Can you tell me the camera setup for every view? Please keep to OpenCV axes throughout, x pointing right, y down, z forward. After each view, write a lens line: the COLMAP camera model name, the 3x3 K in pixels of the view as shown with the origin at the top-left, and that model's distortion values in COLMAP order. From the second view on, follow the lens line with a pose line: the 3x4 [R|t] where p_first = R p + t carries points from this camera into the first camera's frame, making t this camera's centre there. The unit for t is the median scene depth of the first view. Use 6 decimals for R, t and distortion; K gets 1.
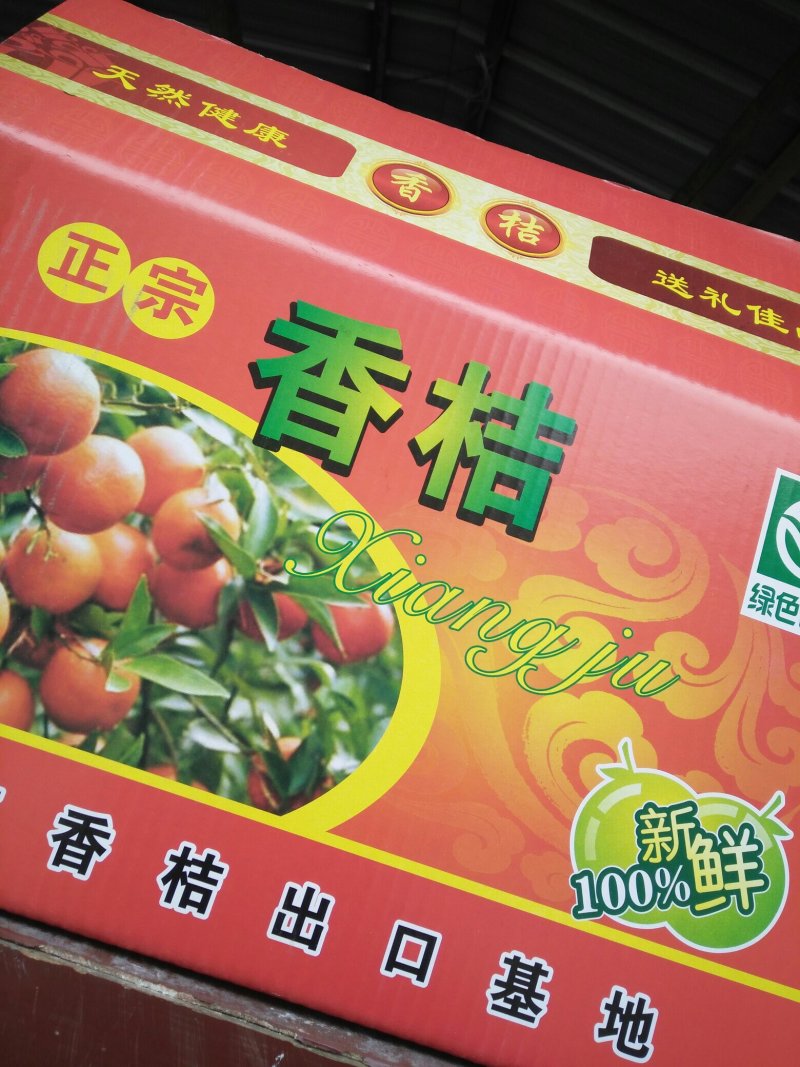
lens RADIAL K [[827.6, 0, 400.0], [0, 827.6, 533.5], [0, 0, 1]] dist [0.081889, -0.155748]
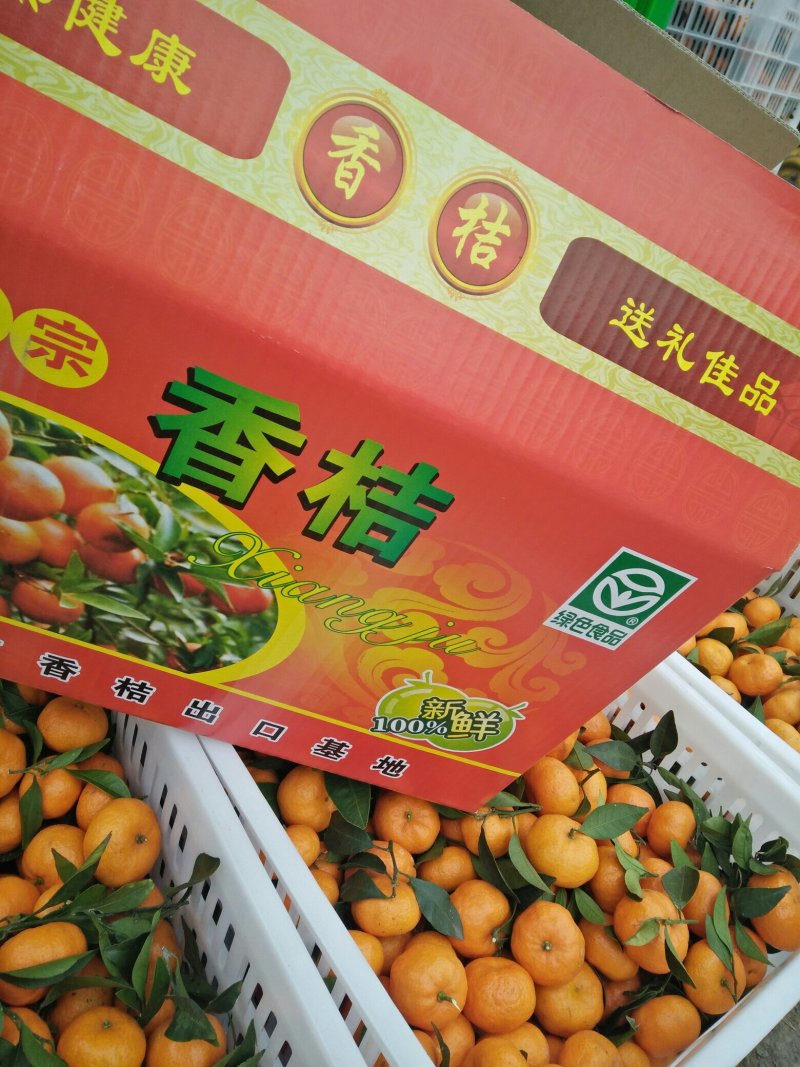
lens RADIAL K [[827.6, 0, 400.0], [0, 827.6, 533.5], [0, 0, 1]] dist [0.081889, -0.155748]
pose [[0.978532, 0.201745, 0.042110, 0.112990], [-0.154280, 0.581592, 0.798717, -1.028106], [0.136646, -0.788067, 0.600232, 0.321875]]
